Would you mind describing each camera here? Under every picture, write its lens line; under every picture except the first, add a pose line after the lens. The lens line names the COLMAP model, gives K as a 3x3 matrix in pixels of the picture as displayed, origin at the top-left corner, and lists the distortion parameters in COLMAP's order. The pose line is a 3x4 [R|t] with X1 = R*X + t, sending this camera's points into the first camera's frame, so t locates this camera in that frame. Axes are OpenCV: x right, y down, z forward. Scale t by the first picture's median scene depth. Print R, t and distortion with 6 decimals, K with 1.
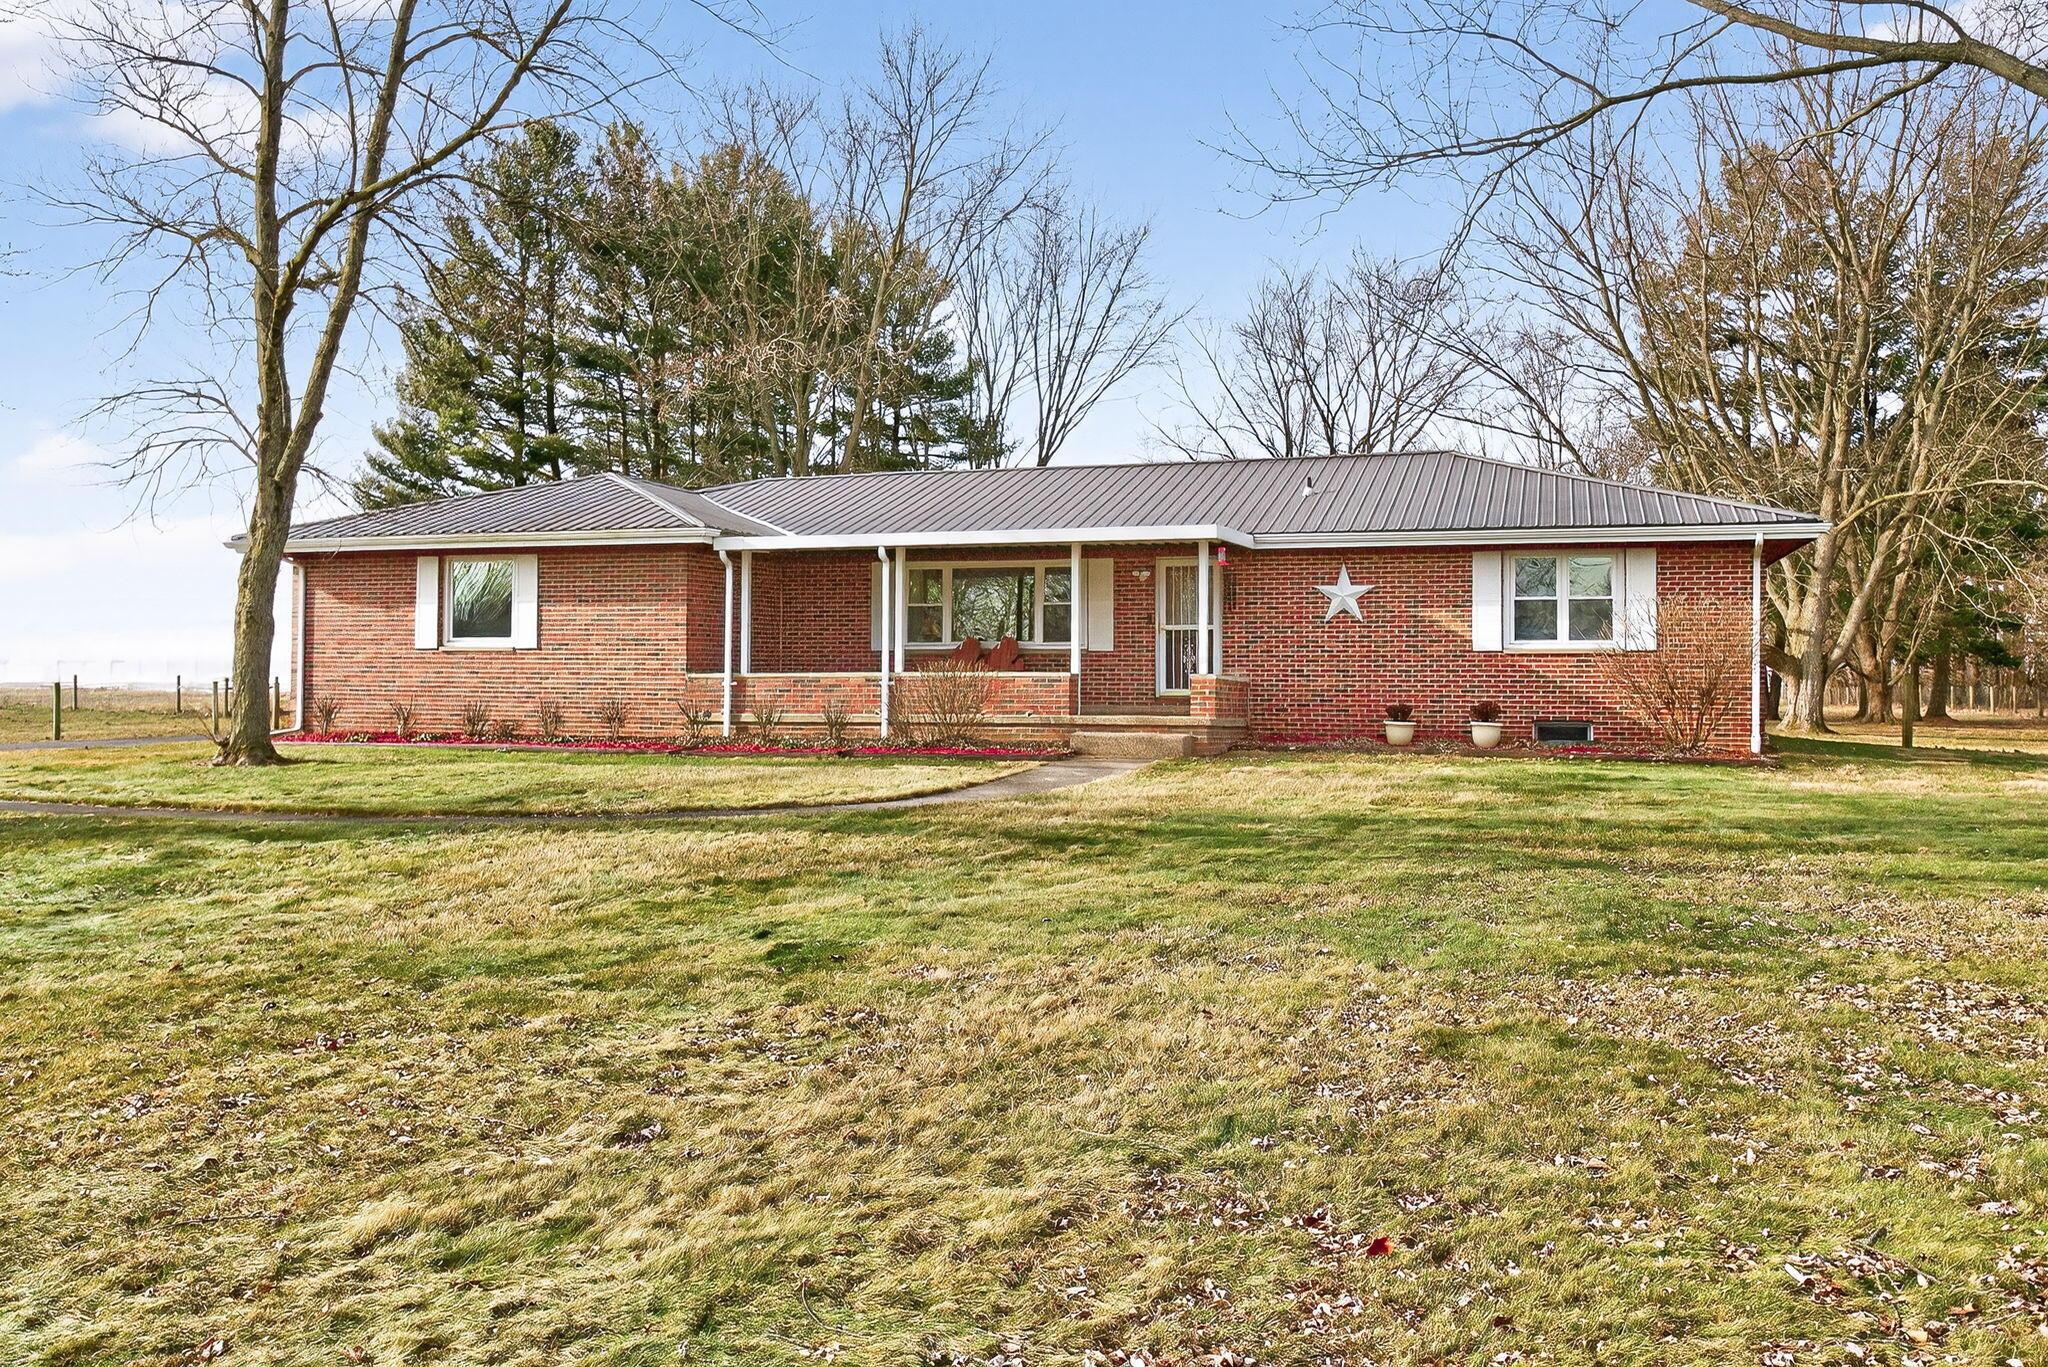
lens RADIAL K [[1533.0, 0, 1022.0], [0, 1533.0, 632.6], [0, 0, 1]] dist [-0.000387, -0.000010]
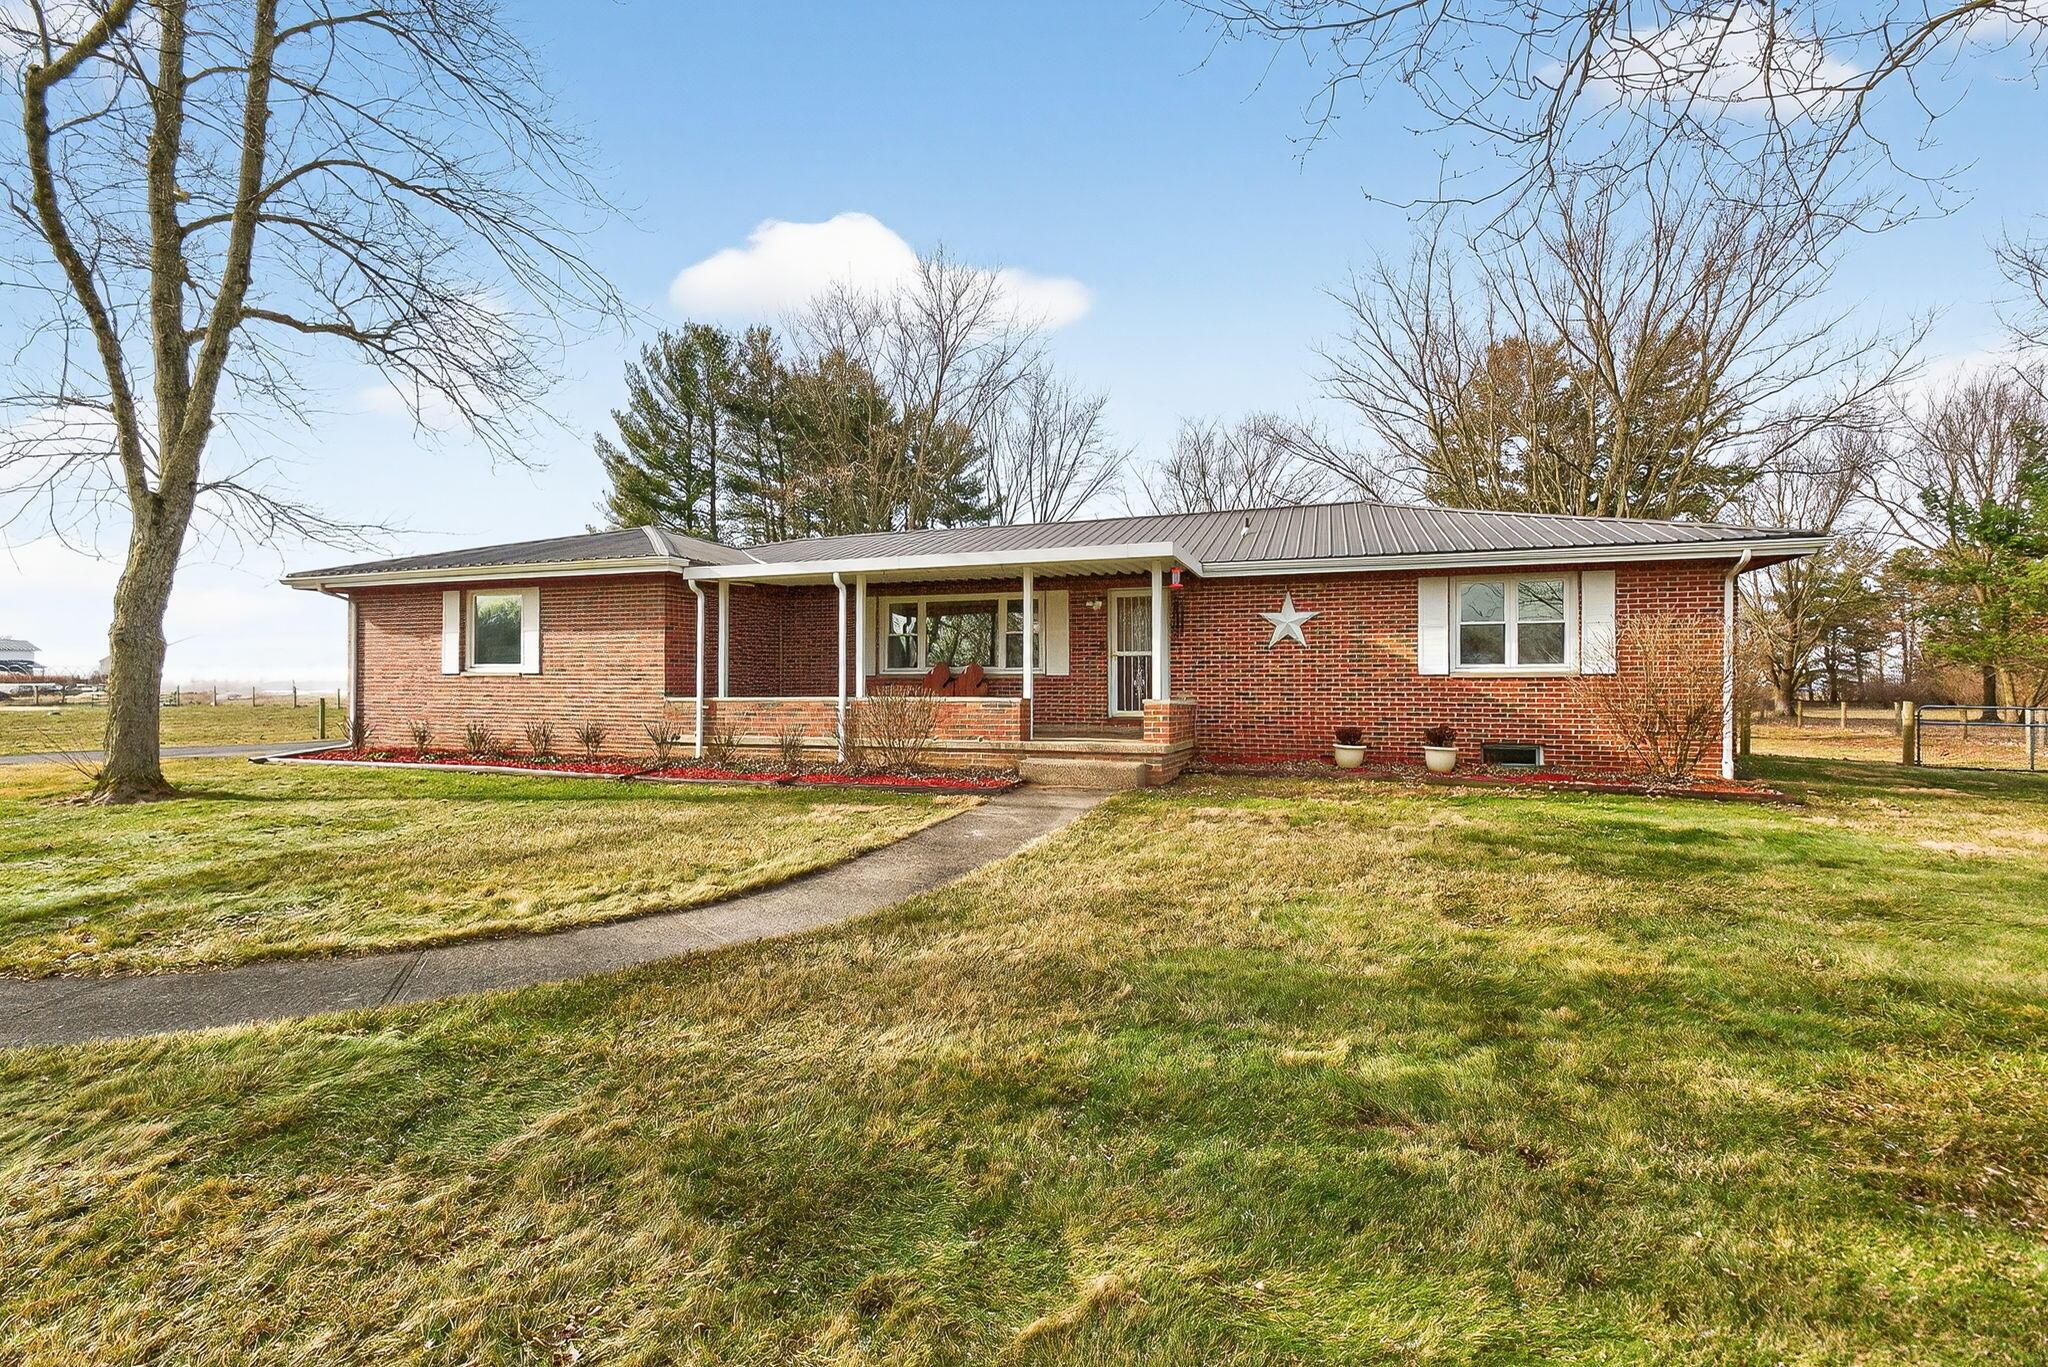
lens RADIAL K [[846.8, 0, 1012.3], [0, 846.8, 681.6], [0, 0, 1]] dist [0.000490, 0.000211]
pose [[0.999669, -0.001198, -0.025707, 0.037133], [0.001712, 0.999799, 0.019984, 0.004600], [0.025677, -0.020022, 0.999470, 0.424303]]
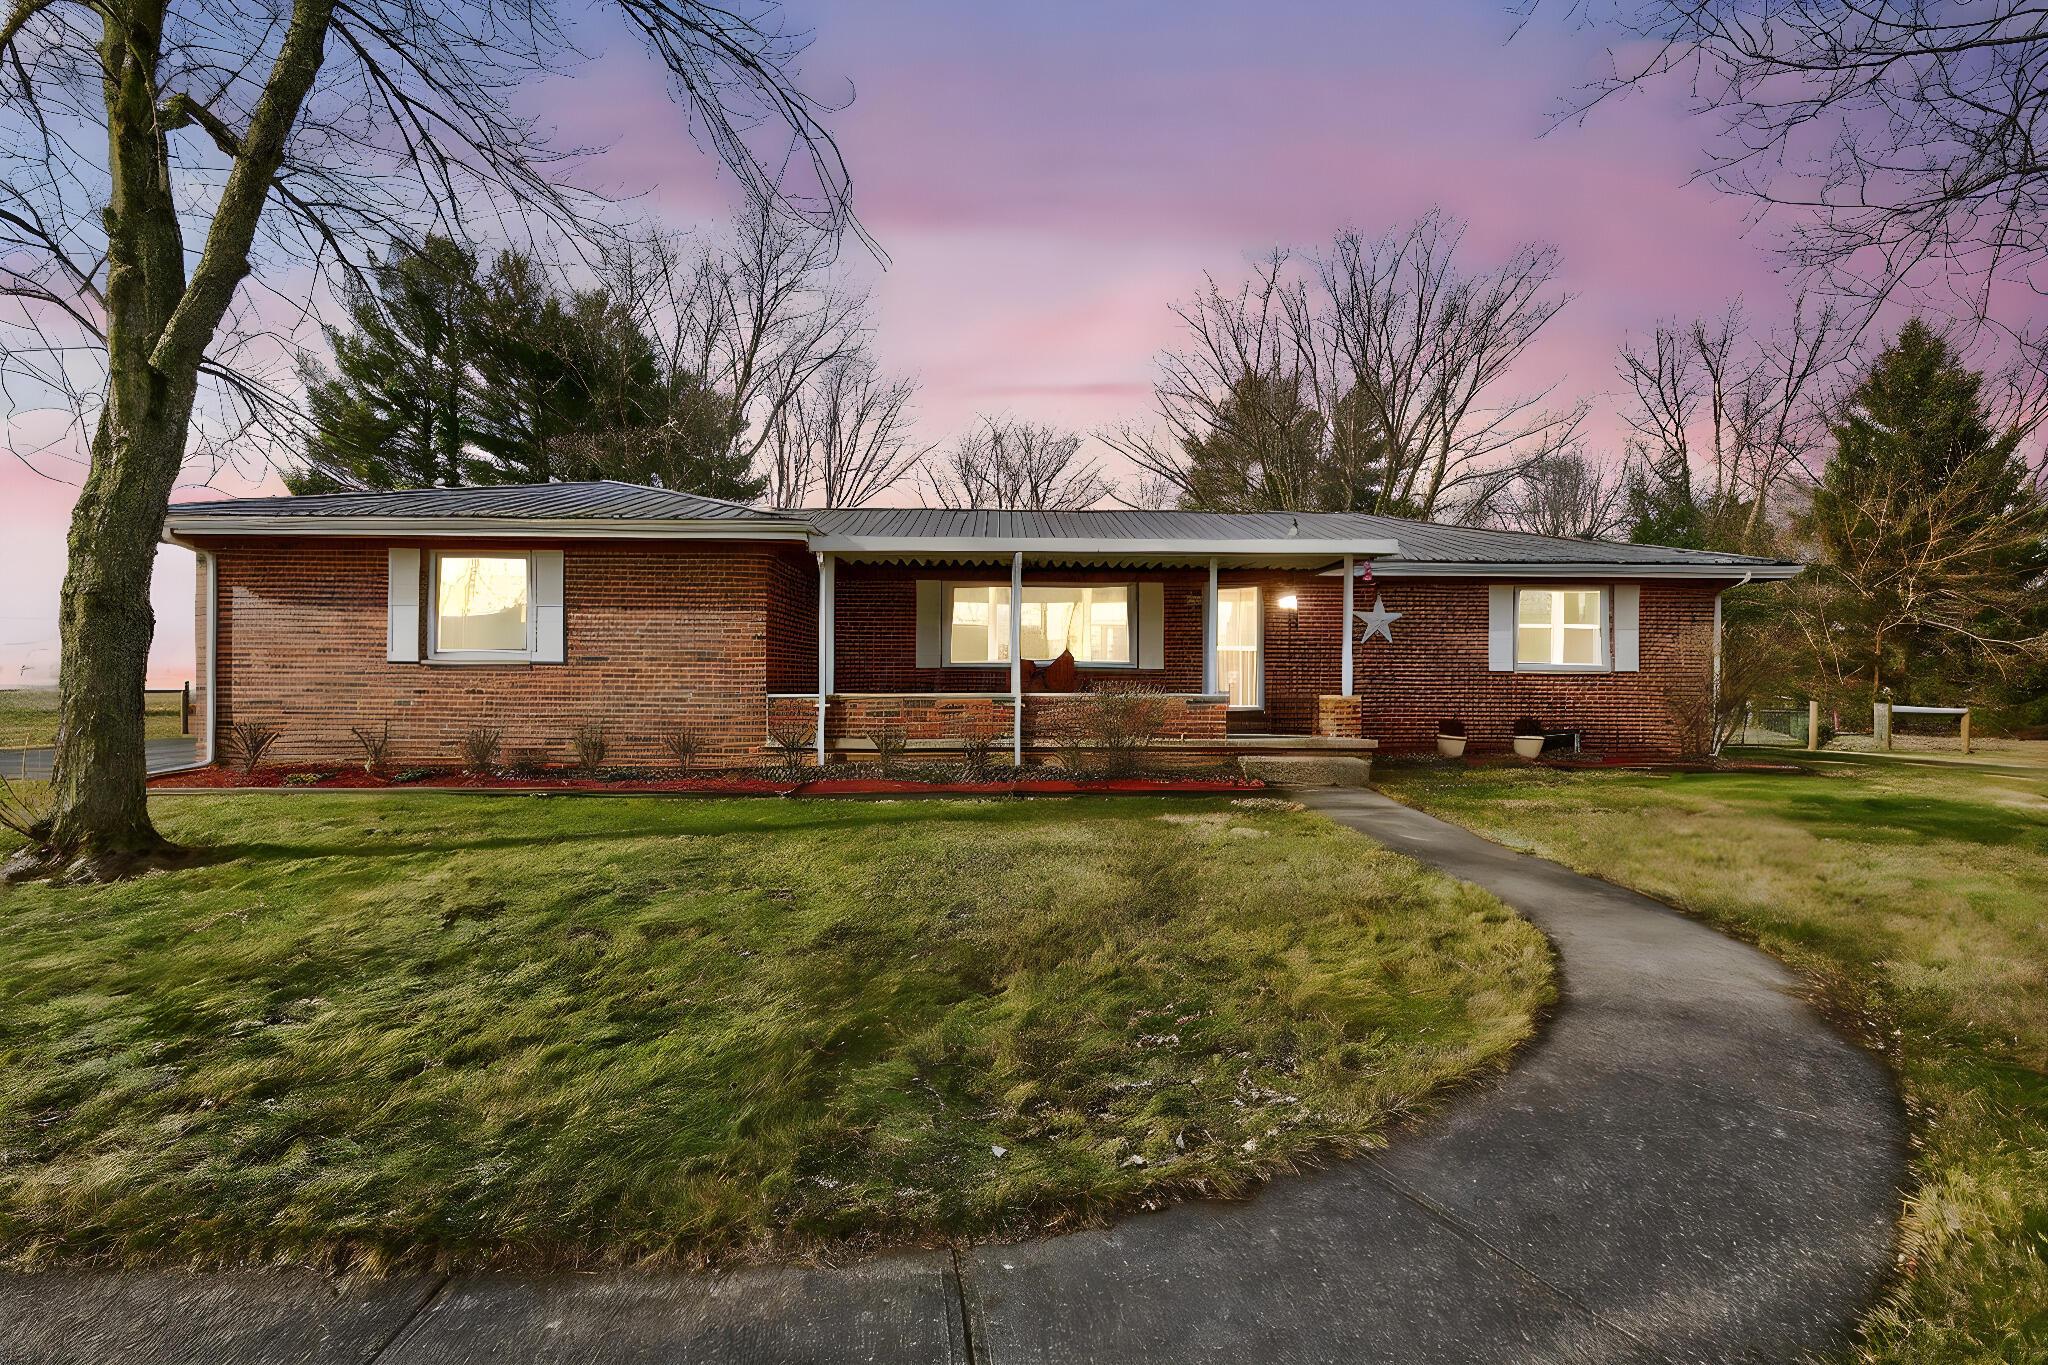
lens RADIAL K [[846.8, 0, 1012.3], [0, 846.8, 680.6], [0, 0, 1]] dist [0.000490, 0.000211]
pose [[0.949883, 0.000799, 0.312606, -0.238913], [-0.009756, 0.999585, 0.027089, 0.005054], [-0.312455, -0.028781, 0.949497, 0.507777]]
